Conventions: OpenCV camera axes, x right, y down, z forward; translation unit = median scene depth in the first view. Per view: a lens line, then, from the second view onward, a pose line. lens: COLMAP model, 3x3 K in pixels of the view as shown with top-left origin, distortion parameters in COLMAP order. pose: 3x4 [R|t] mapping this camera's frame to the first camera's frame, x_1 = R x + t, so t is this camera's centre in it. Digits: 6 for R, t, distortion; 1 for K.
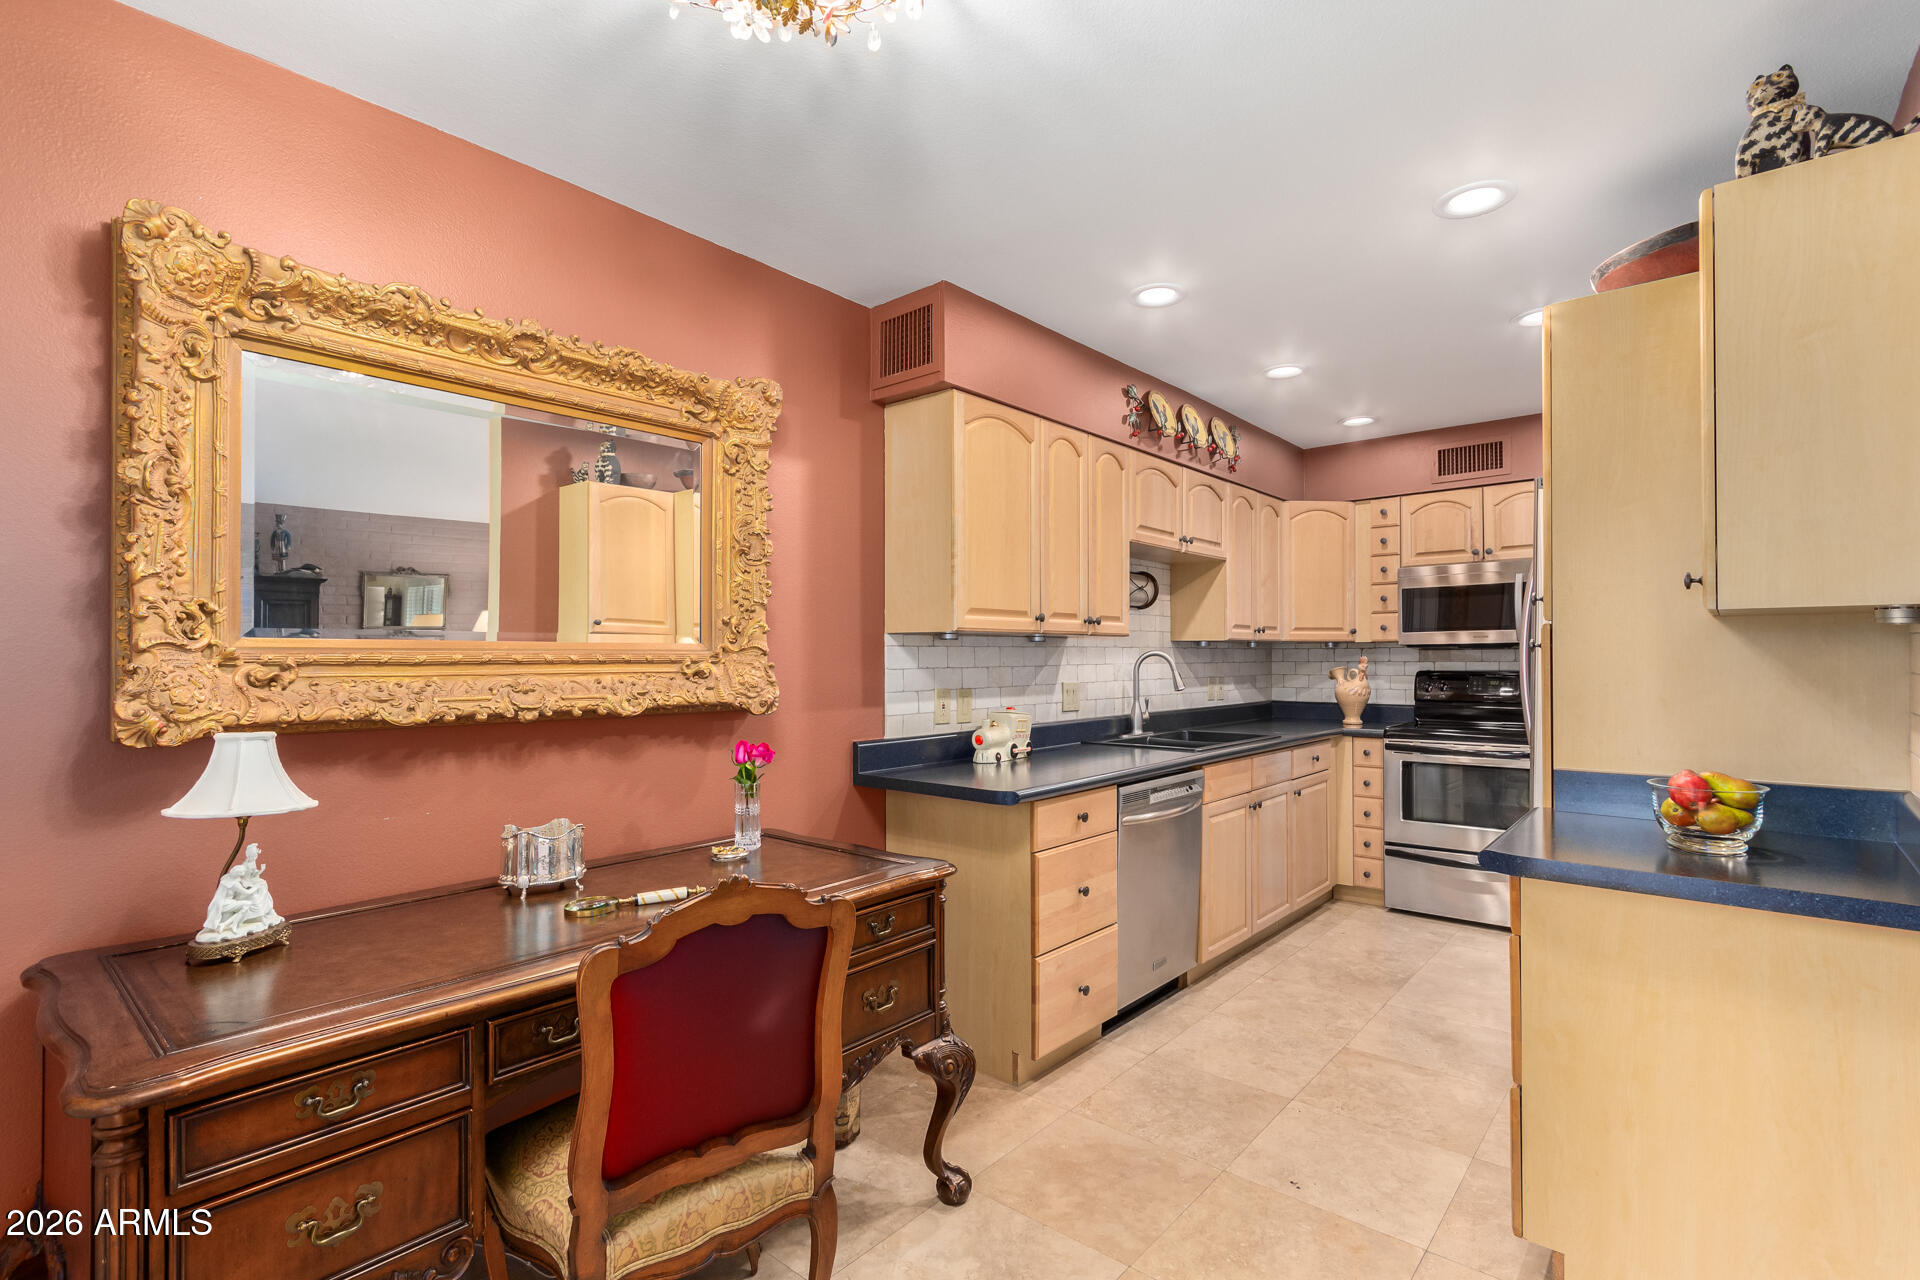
lens RADIAL K [[883.4, 0, 960.8], [0, 883.4, 646.2], [0, 0, 1]] dist [0.001040, 0.003513]
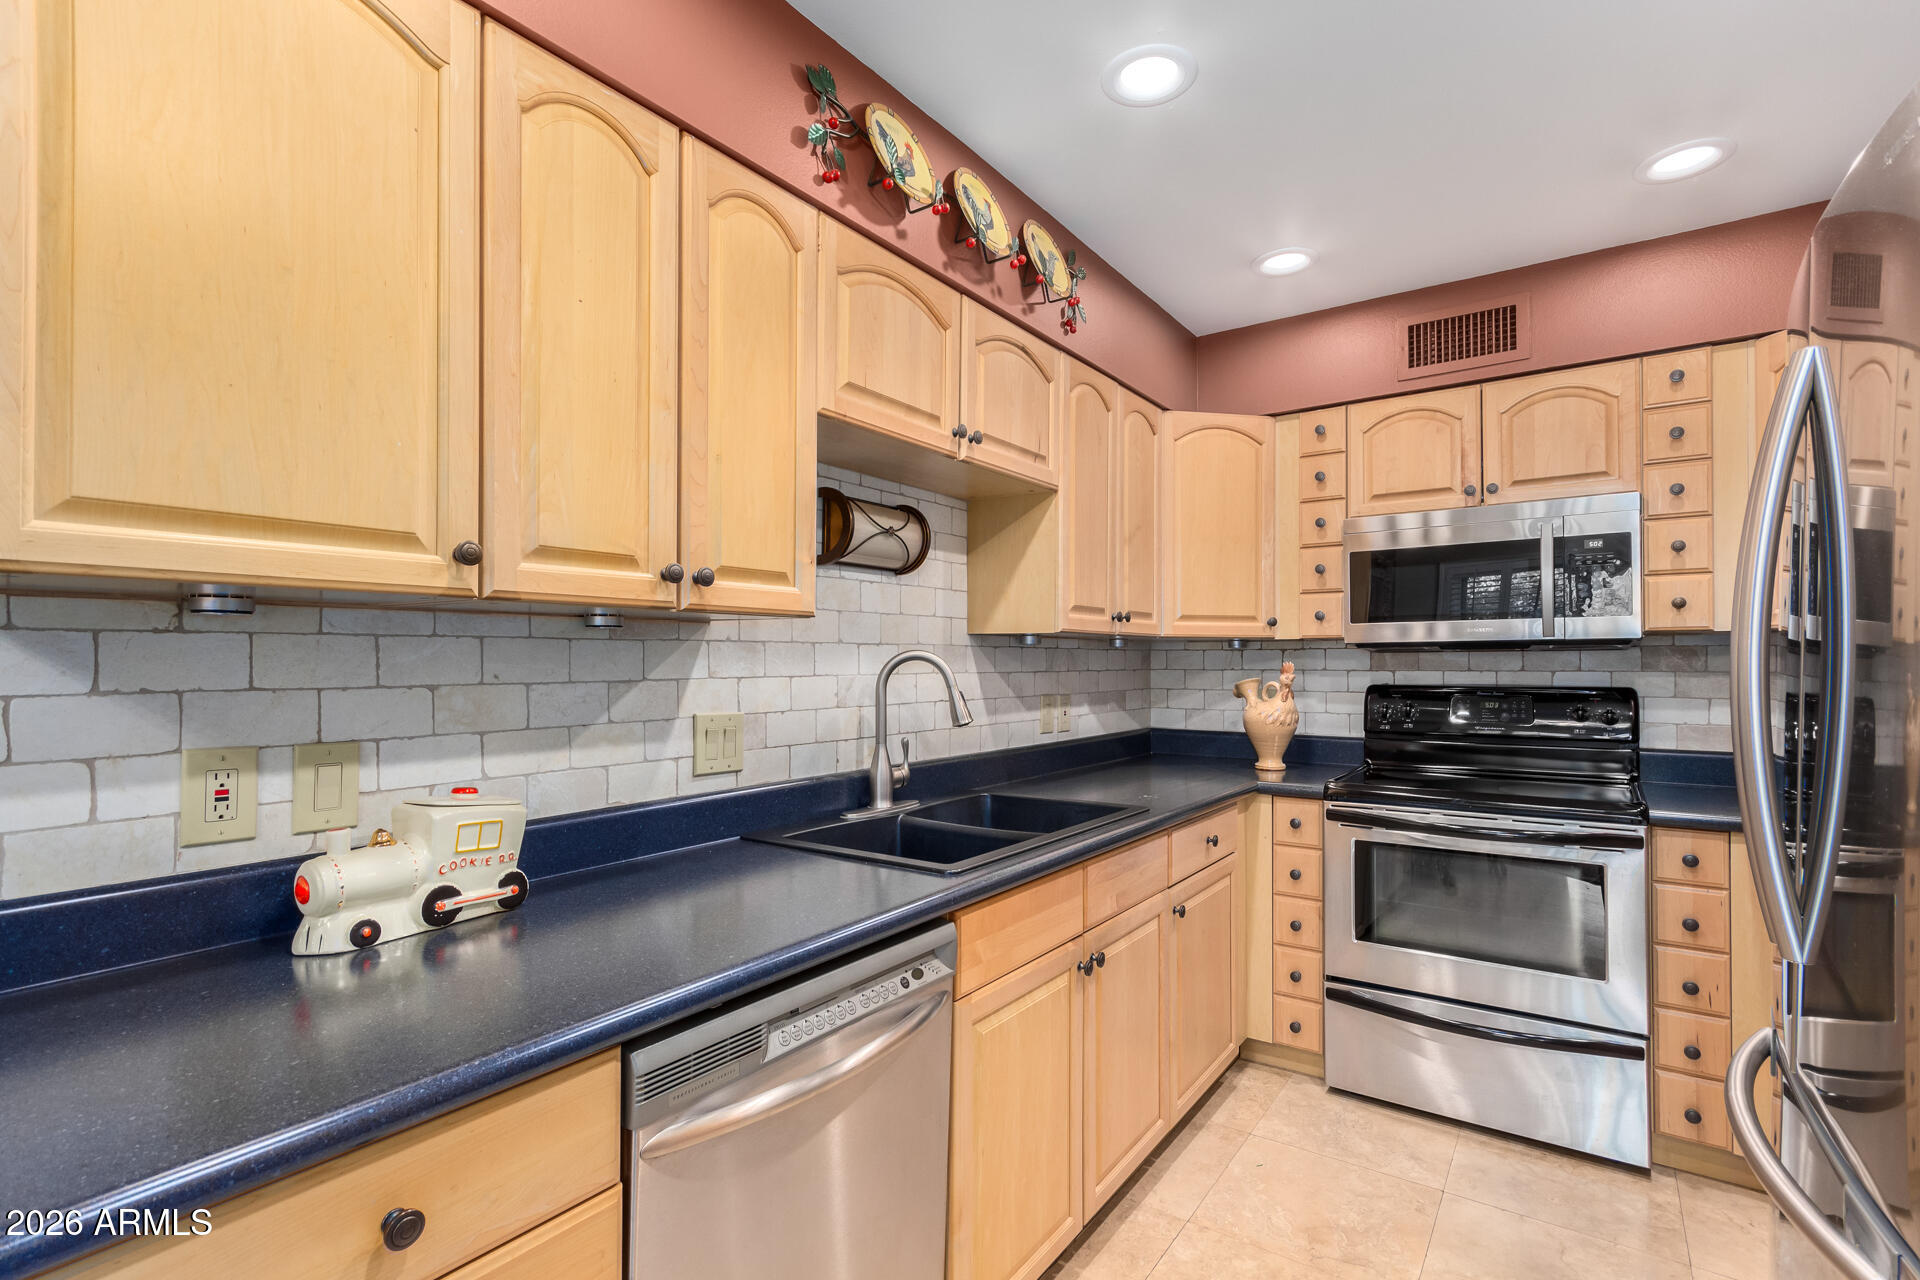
lens RADIAL K [[883.4, 0, 950.8], [0, 883.4, 644.8], [0, 0, 1]] dist [0.001040, 0.003513]
pose [[0.996321, 0.005382, 0.085531, 0.181668], [-0.004971, 0.999975, -0.005023, 0.004203], [-0.085556, 0.004579, 0.996323, 0.439055]]
